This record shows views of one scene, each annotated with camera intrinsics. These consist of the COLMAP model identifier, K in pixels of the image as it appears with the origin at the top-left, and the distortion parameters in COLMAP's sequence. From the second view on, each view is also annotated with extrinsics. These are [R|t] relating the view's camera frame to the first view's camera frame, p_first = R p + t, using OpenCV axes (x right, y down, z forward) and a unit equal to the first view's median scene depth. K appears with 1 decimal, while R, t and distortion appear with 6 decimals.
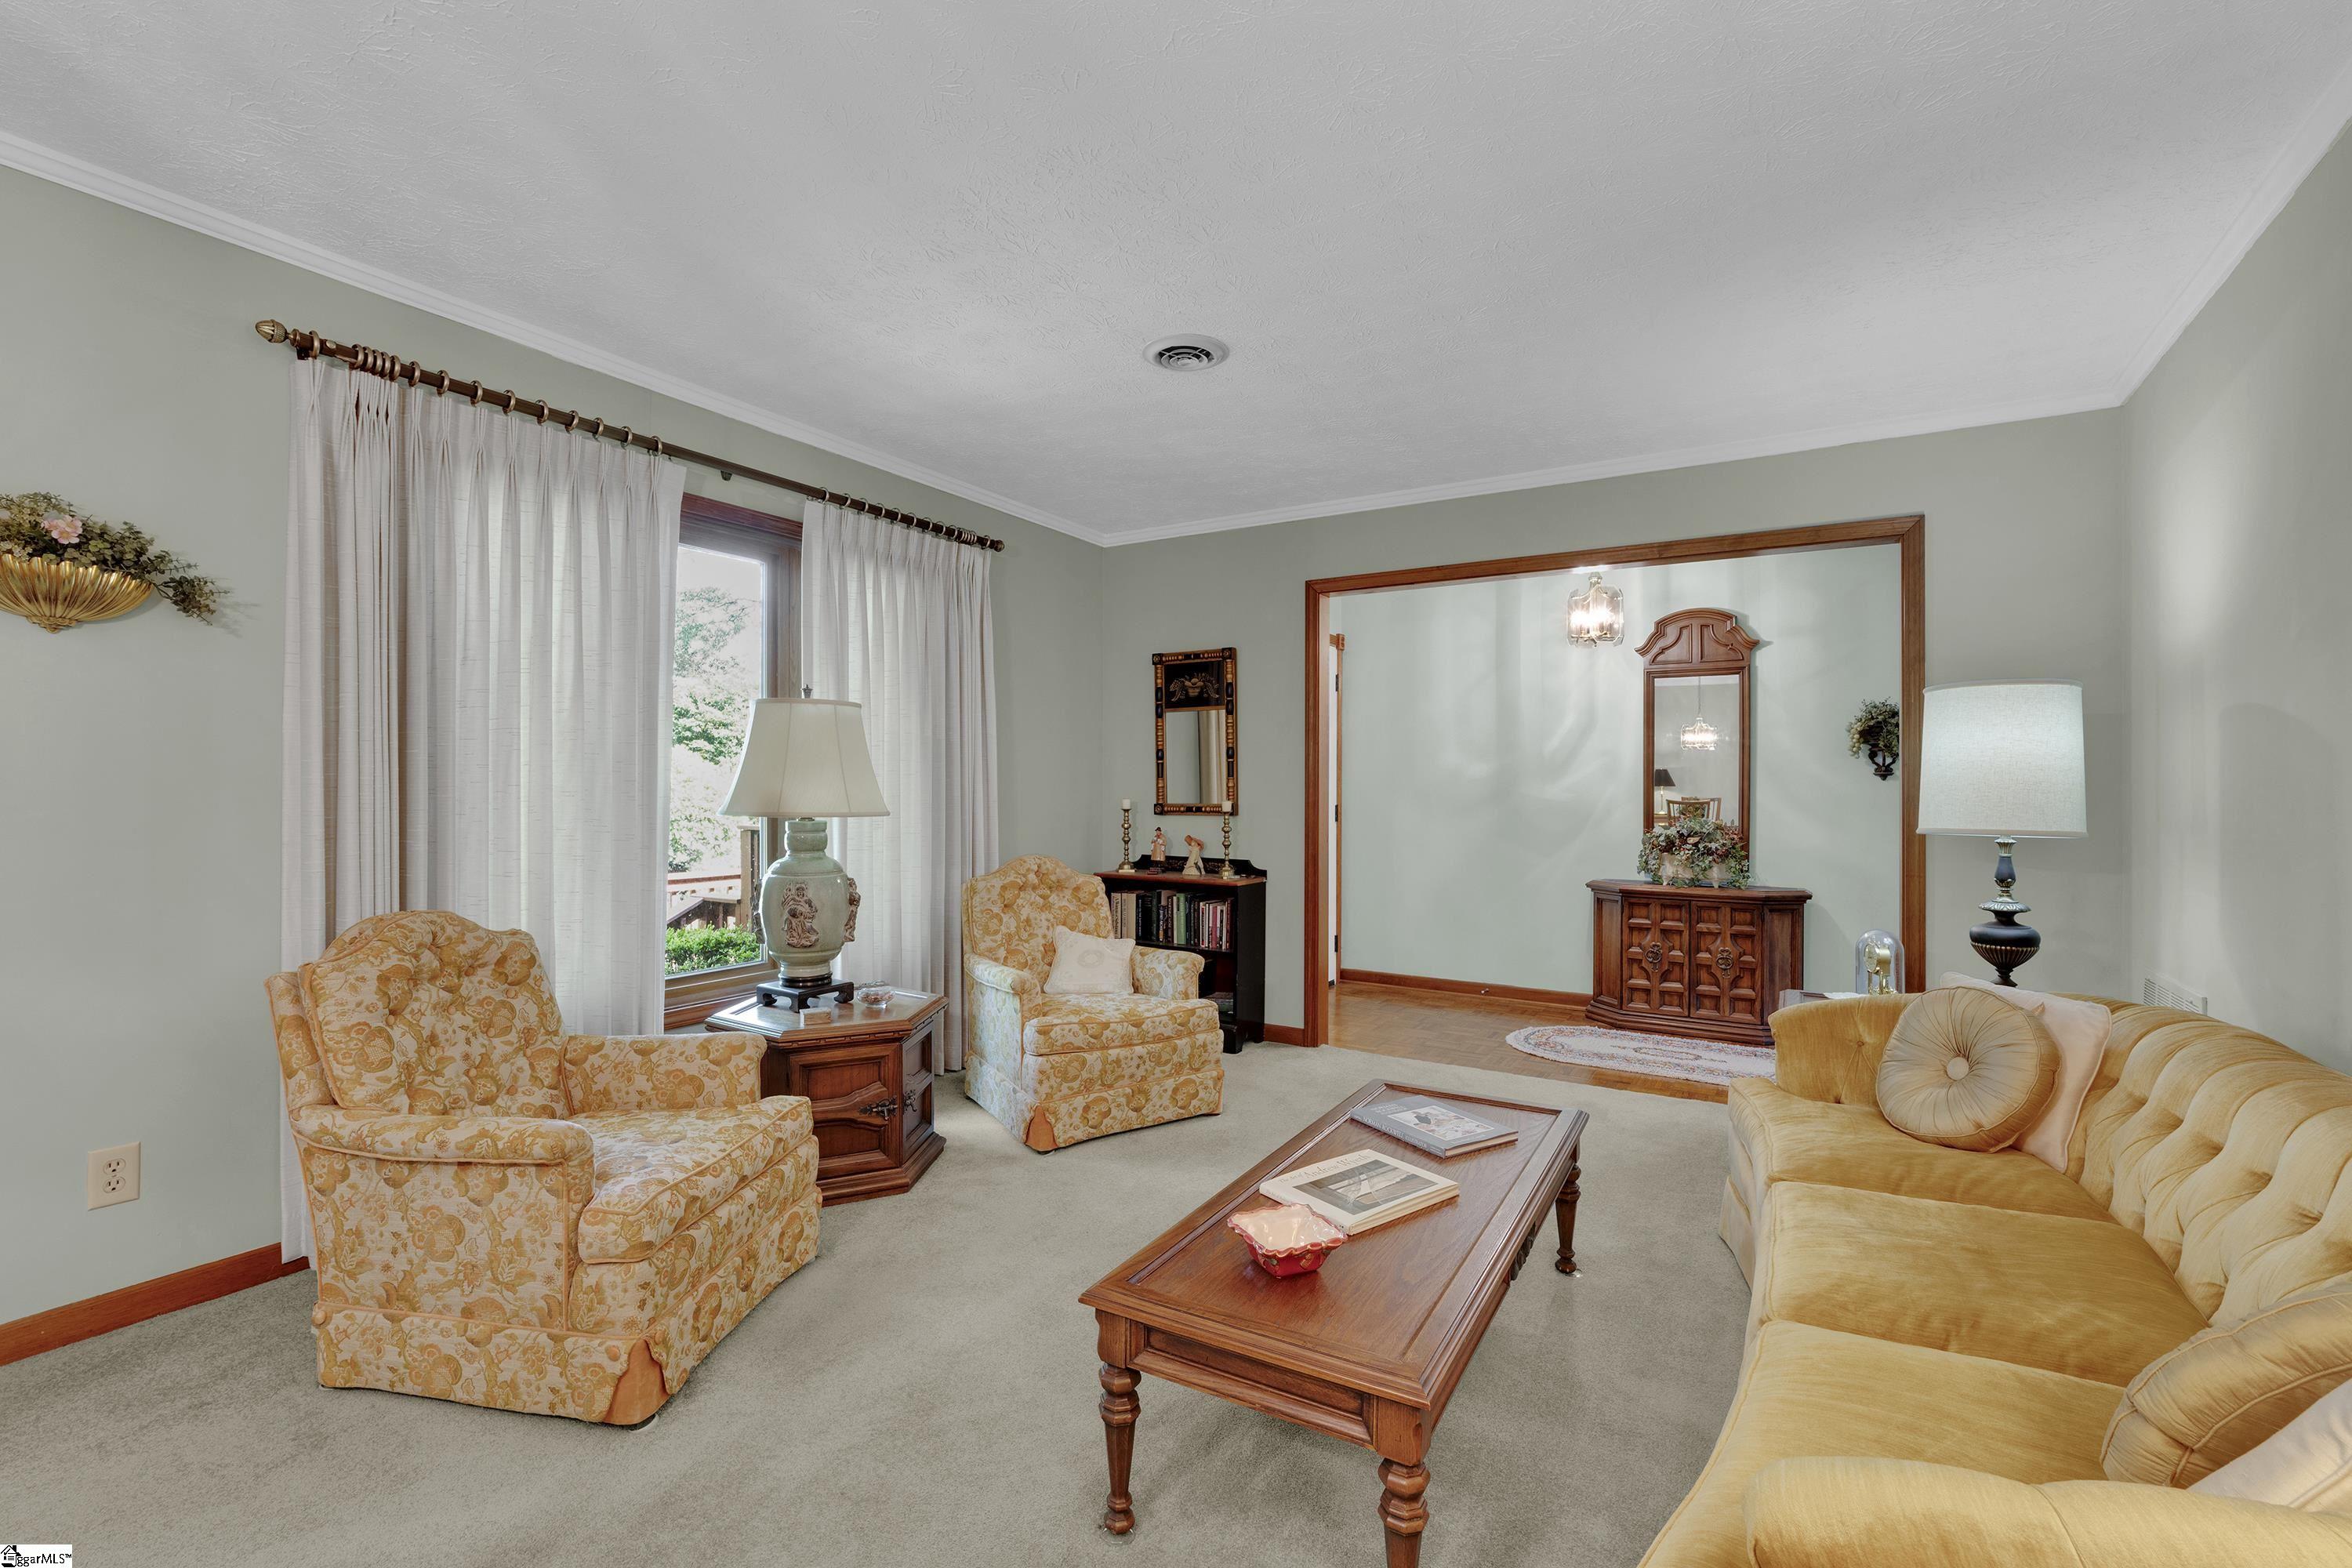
lens RADIAL K [[1029.8, 0, 1173.4], [0, 1029.8, 783.2], [0, 0, 1]] dist [0.000233, 0.000212]
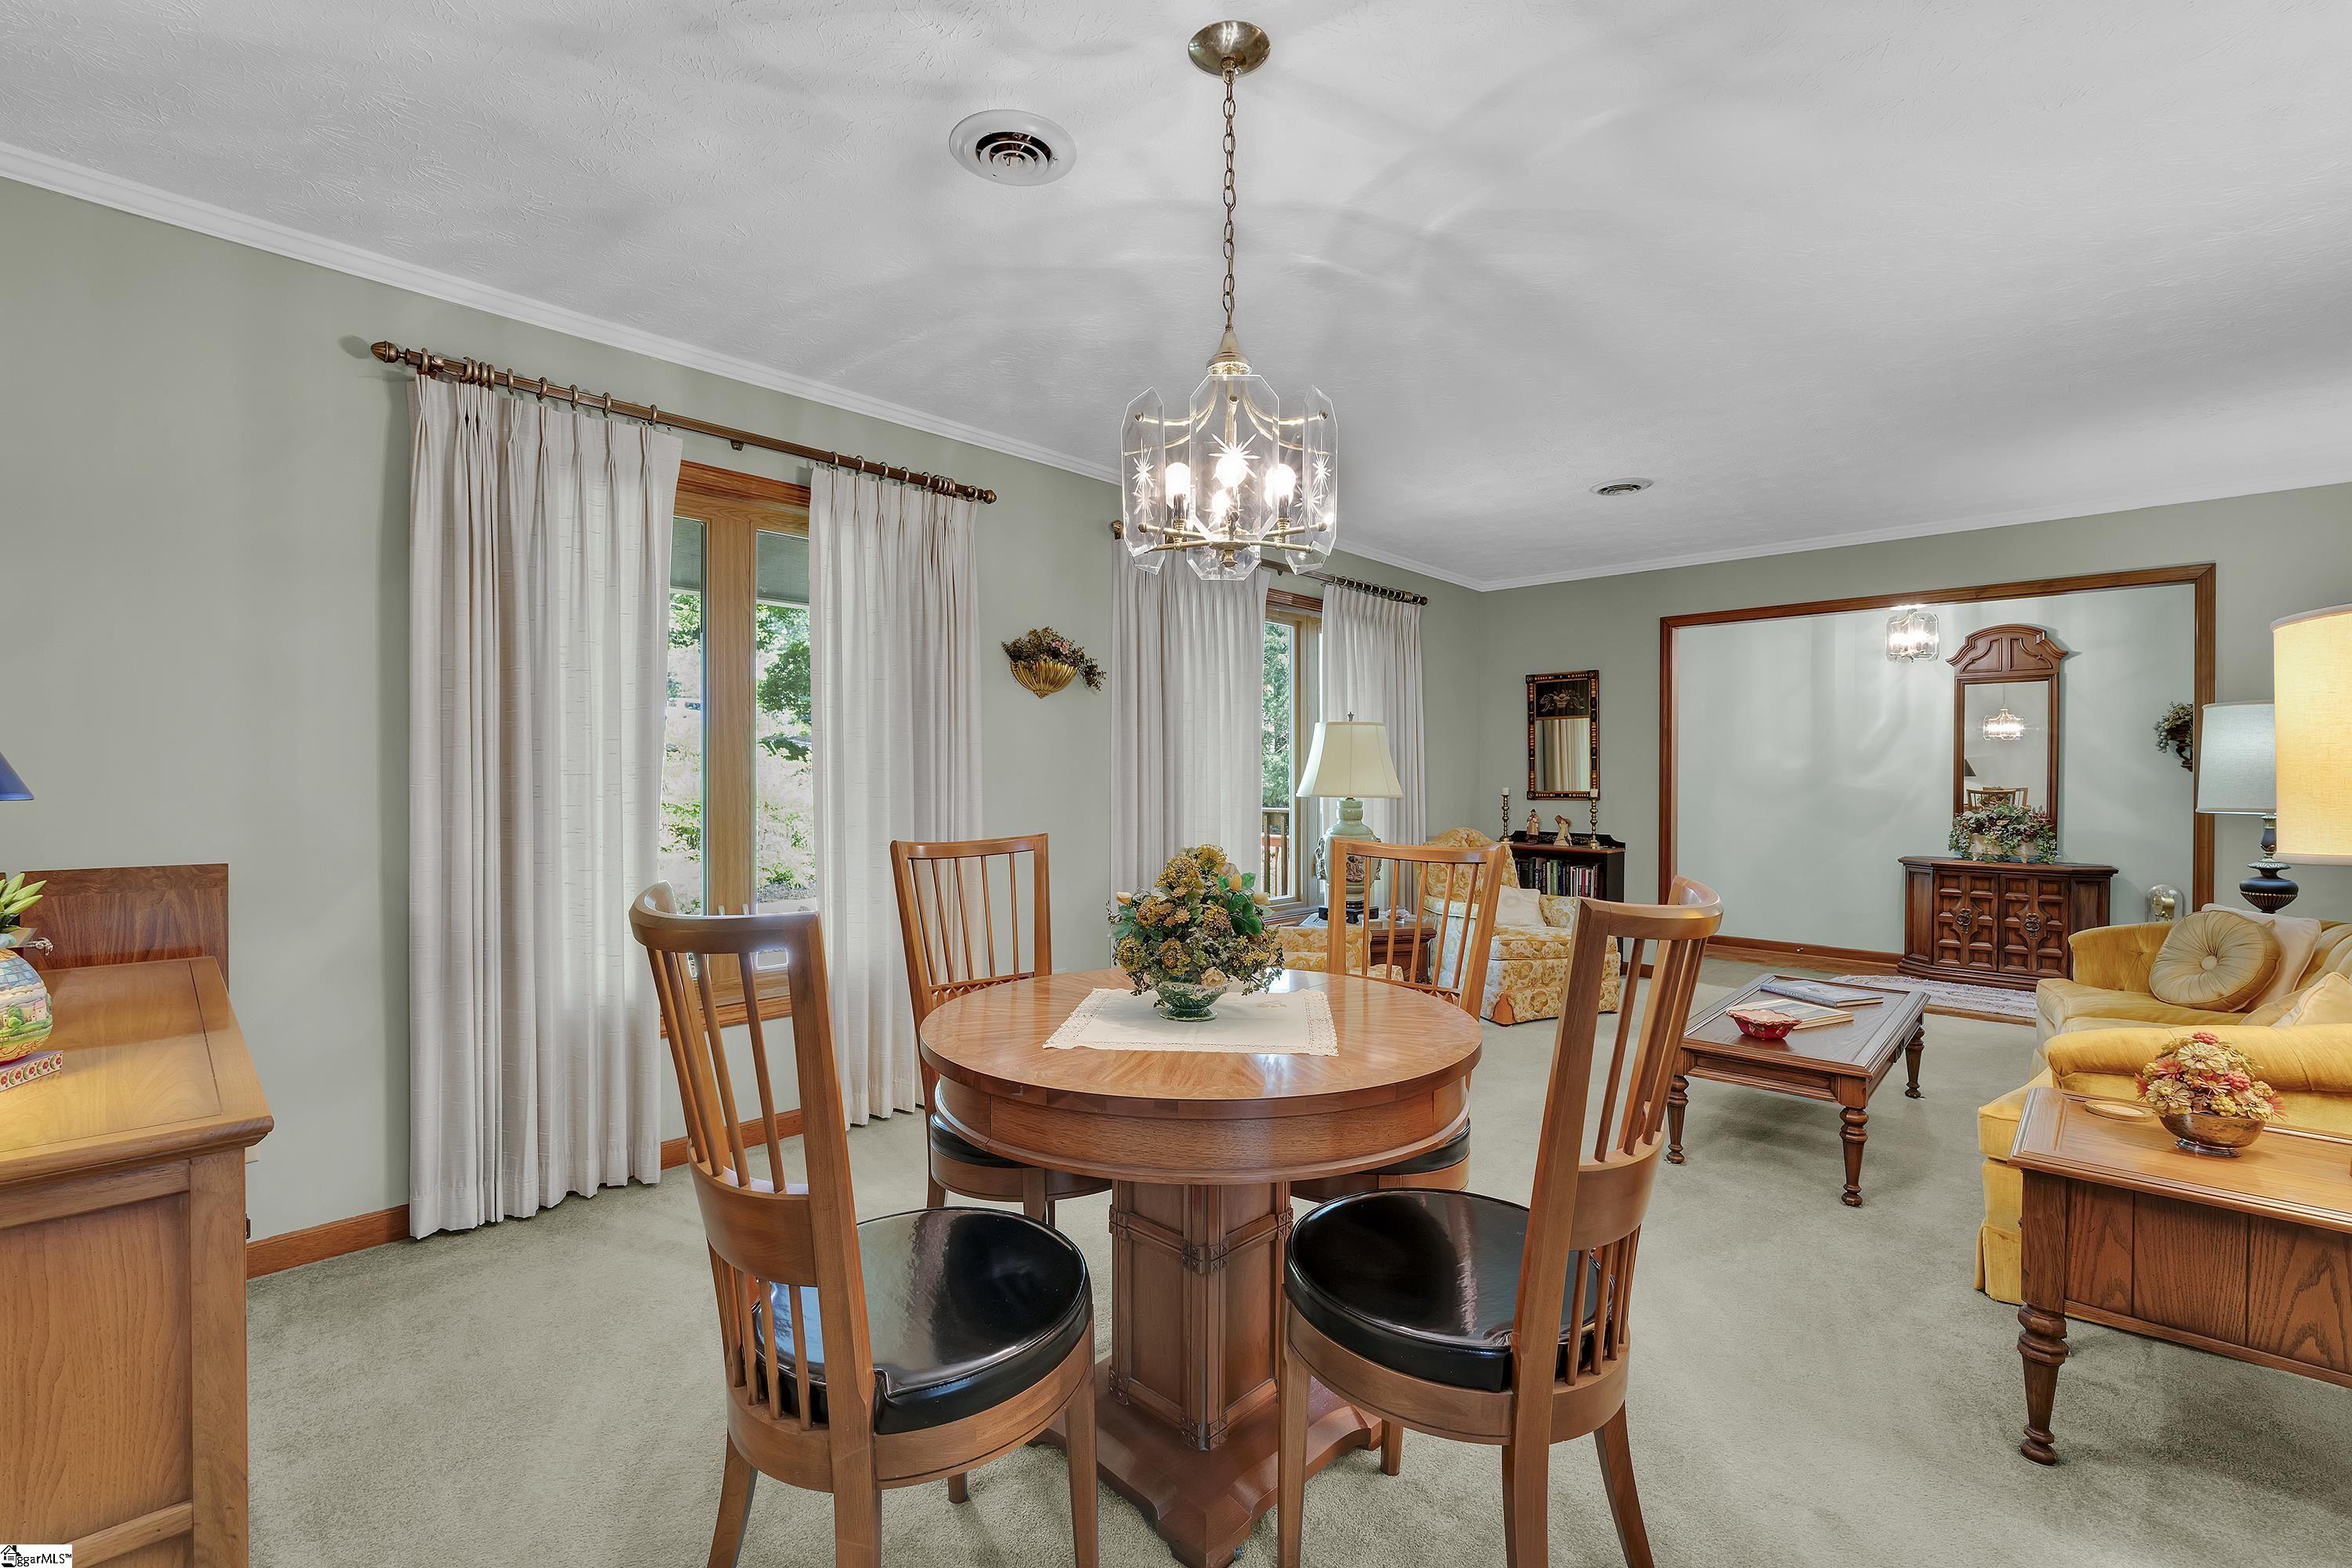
lens RADIAL K [[1038.4, 0, 1177.3], [0, 1038.4, 785.0], [0, 0, 1]] dist [0.003031, 0.000045]
pose [[0.980932, 0.000038, -0.194349, -0.199918], [0.001957, 0.999947, 0.010073, -0.001813], [0.194339, -0.010261, 0.980881, -0.369117]]
